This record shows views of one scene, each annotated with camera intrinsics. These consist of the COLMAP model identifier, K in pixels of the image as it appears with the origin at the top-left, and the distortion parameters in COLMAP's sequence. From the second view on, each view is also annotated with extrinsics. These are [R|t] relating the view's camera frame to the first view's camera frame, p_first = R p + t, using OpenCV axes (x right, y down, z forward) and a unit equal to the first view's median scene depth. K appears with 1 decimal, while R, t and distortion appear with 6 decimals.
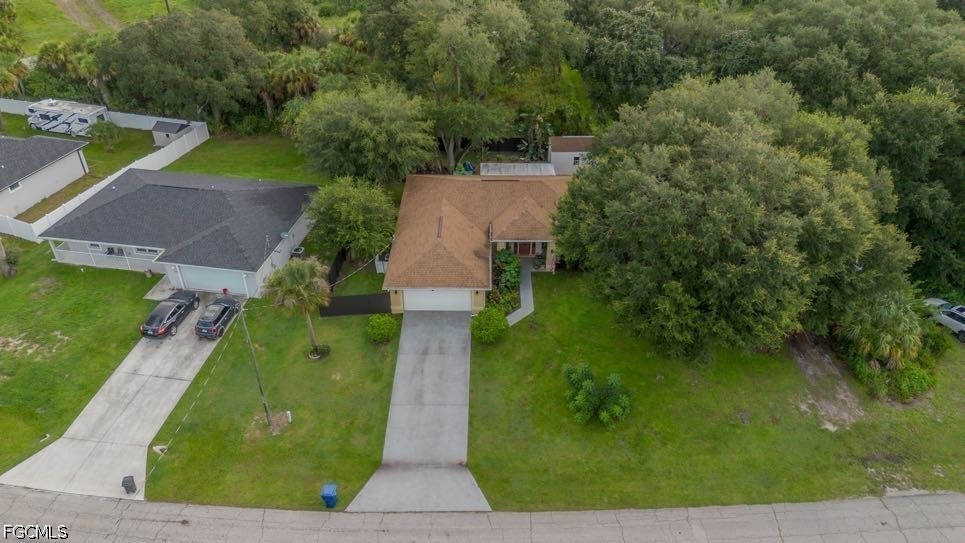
lens RADIAL K [[686.1, 0, 483.7], [0, 686.1, 273.7], [0, 0, 1]] dist [0.041626, -0.013605]
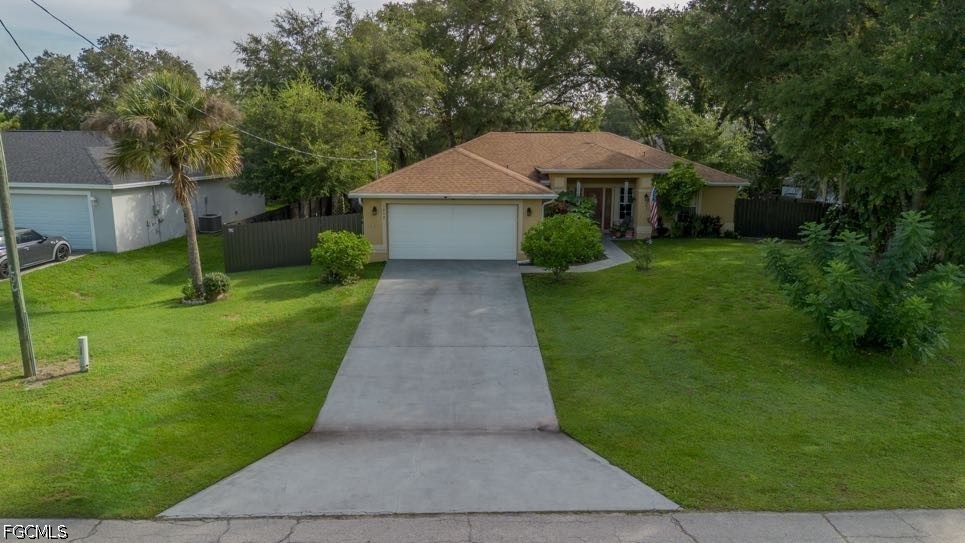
lens RADIAL K [[686.1, 0, 481.1], [0, 686.1, 271.5], [0, 0, 1]] dist [0.041626, -0.013605]
pose [[0.999703, -0.003122, 0.024184, -0.071923], [0.012610, 0.915051, -0.403140, 0.341942], [-0.020871, 0.403325, 0.914819, 0.651244]]
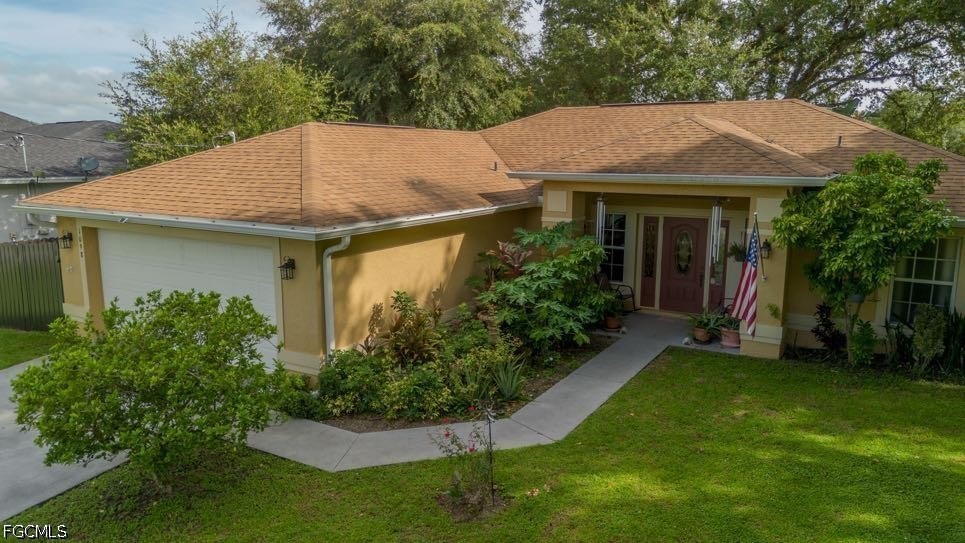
lens RADIAL K [[686.1, 0, 484.2], [0, 686.1, 269.0], [0, 0, 1]] dist [0.041626, -0.013605]
pose [[0.872686, 0.084642, -0.480890, 0.169603], [-0.279278, 0.894387, -0.349392, 0.096479], [0.400529, 0.439212, 0.804158, 1.046885]]
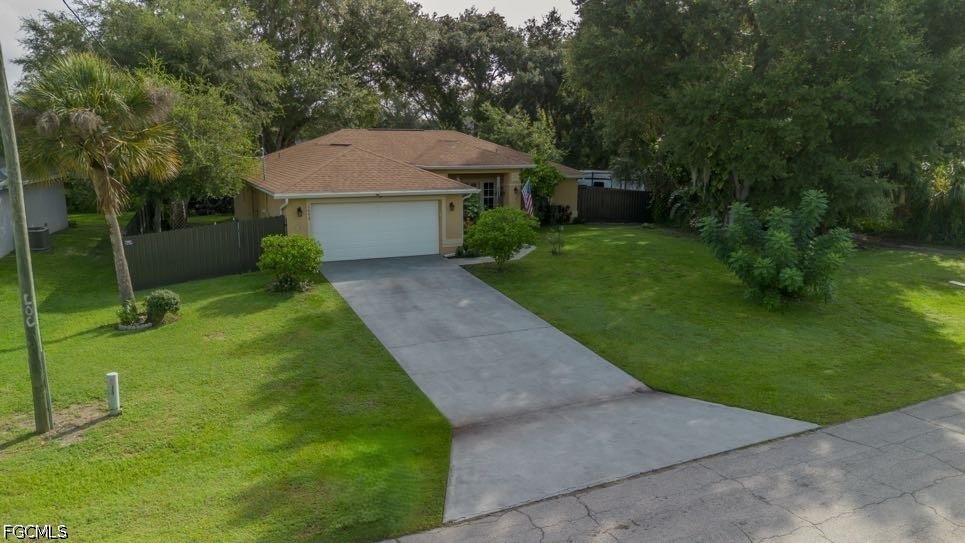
lens RADIAL K [[686.1, 0, 482.9], [0, 686.1, 273.4], [0, 0, 1]] dist [0.041626, -0.013605]
pose [[0.897848, -0.084167, 0.432186, -0.275270], [0.250227, 0.905184, -0.343553, 0.326935], [-0.362292, 0.416603, 0.833778, 0.677508]]
